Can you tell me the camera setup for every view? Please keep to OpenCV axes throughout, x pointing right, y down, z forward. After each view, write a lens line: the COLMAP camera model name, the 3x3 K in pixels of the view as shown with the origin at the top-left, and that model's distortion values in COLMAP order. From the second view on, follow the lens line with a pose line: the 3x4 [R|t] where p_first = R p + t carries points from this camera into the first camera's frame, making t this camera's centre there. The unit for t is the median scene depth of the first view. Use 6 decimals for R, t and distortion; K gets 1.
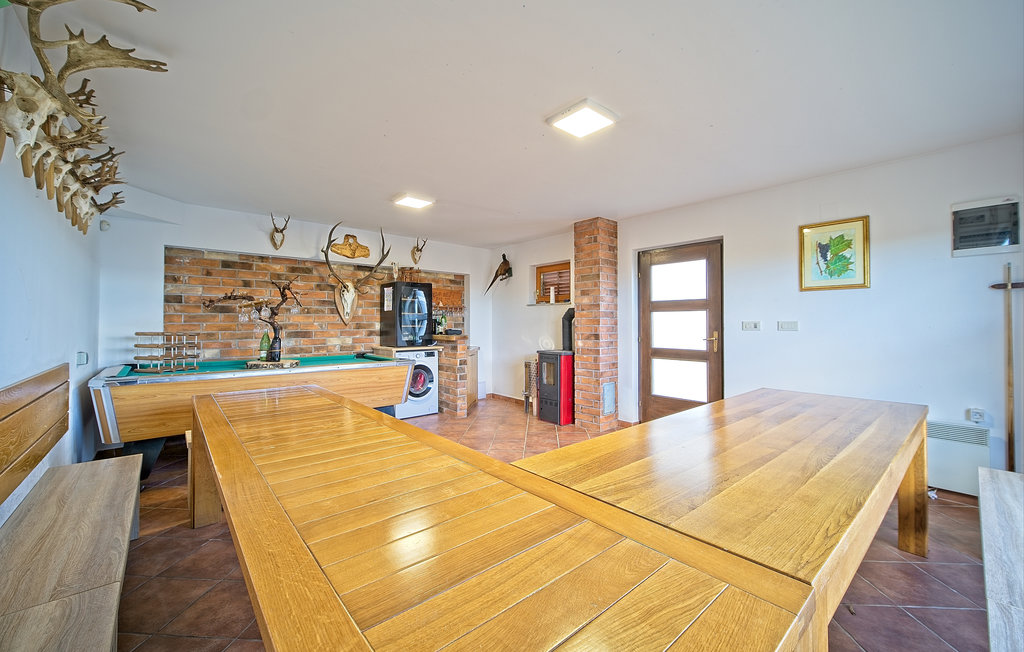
lens RADIAL K [[402.1, 0, 512.5], [0, 402.1, 314.8], [0, 0, 1]] dist [0.000654, 0.000028]
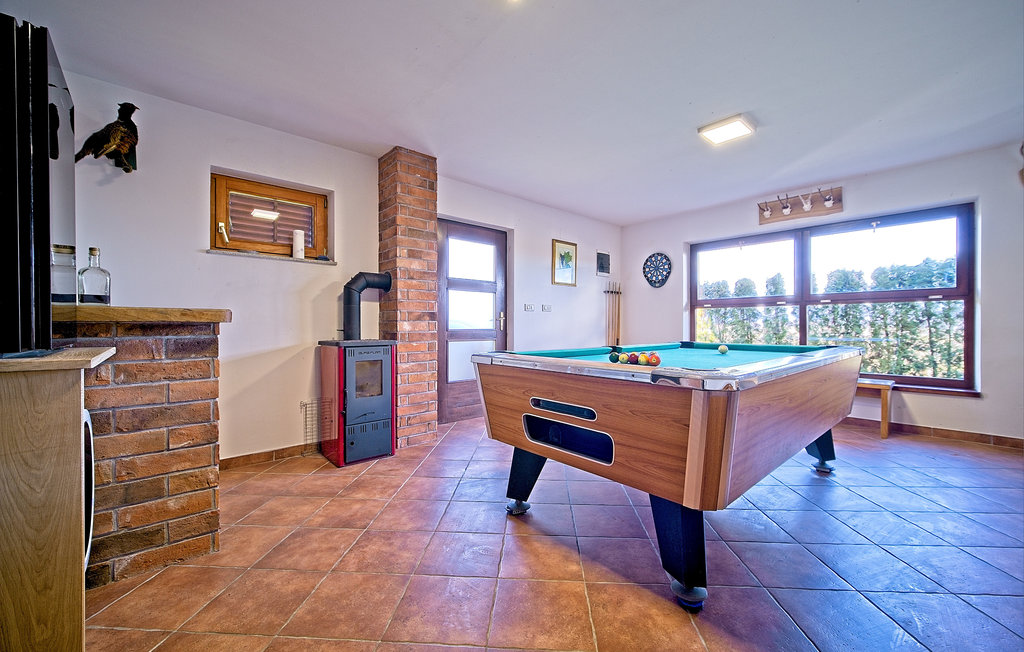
lens RADIAL K [[398.6, 0, 512.0], [0, 398.6, 326.0], [0, 0, 1]] dist [0.000376, -0.000020]
pose [[0.010870, -0.004468, 0.999931, -0.585773], [-0.024615, 0.999686, 0.004735, 0.072097], [-0.999638, -0.024665, 0.010757, 0.929967]]
